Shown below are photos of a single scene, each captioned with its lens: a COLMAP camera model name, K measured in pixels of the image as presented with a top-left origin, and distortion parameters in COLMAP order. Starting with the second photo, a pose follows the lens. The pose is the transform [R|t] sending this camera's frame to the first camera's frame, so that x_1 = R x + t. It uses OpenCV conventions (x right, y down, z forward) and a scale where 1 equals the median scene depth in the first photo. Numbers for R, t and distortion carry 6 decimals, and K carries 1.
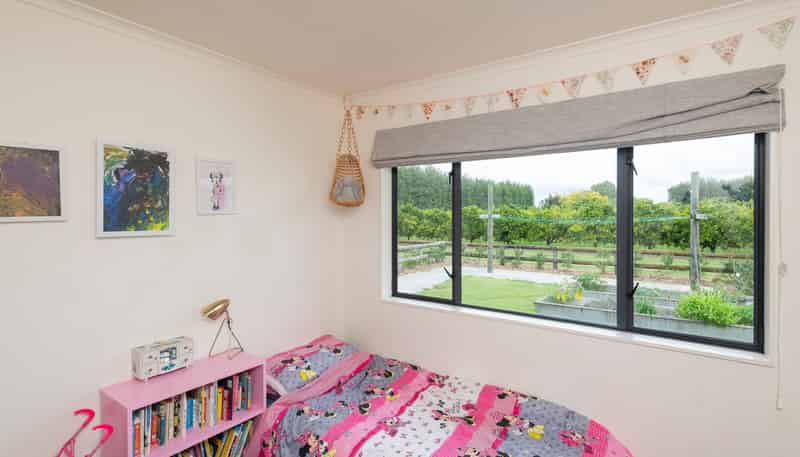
lens RADIAL K [[390.1, 0, 399.4], [0, 390.1, 220.5], [0, 0, 1]] dist [-0.003948, -0.001158]
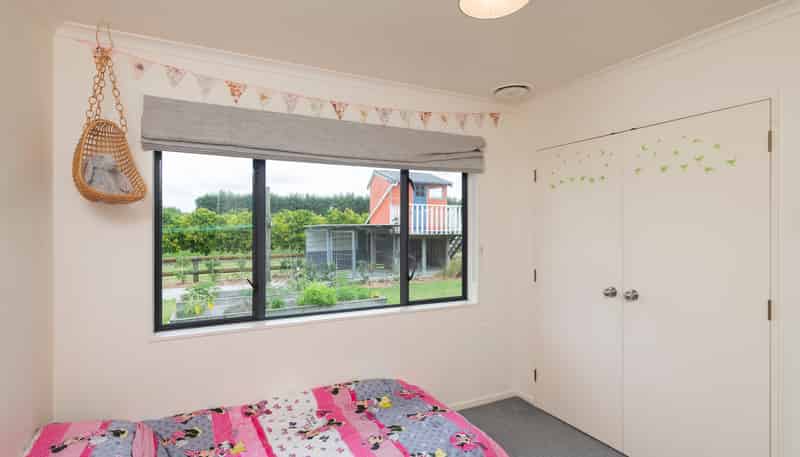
lens RADIAL K [[405.1, 0, 395.1], [0, 405.1, 227.8], [0, 0, 1]] dist [-0.005824, -0.001562]
pose [[0.451231, -0.006376, 0.892384, -0.576844], [0.010505, 0.999943, 0.001833, 0.009096], [-0.892345, 0.008547, 0.451273, 0.330392]]
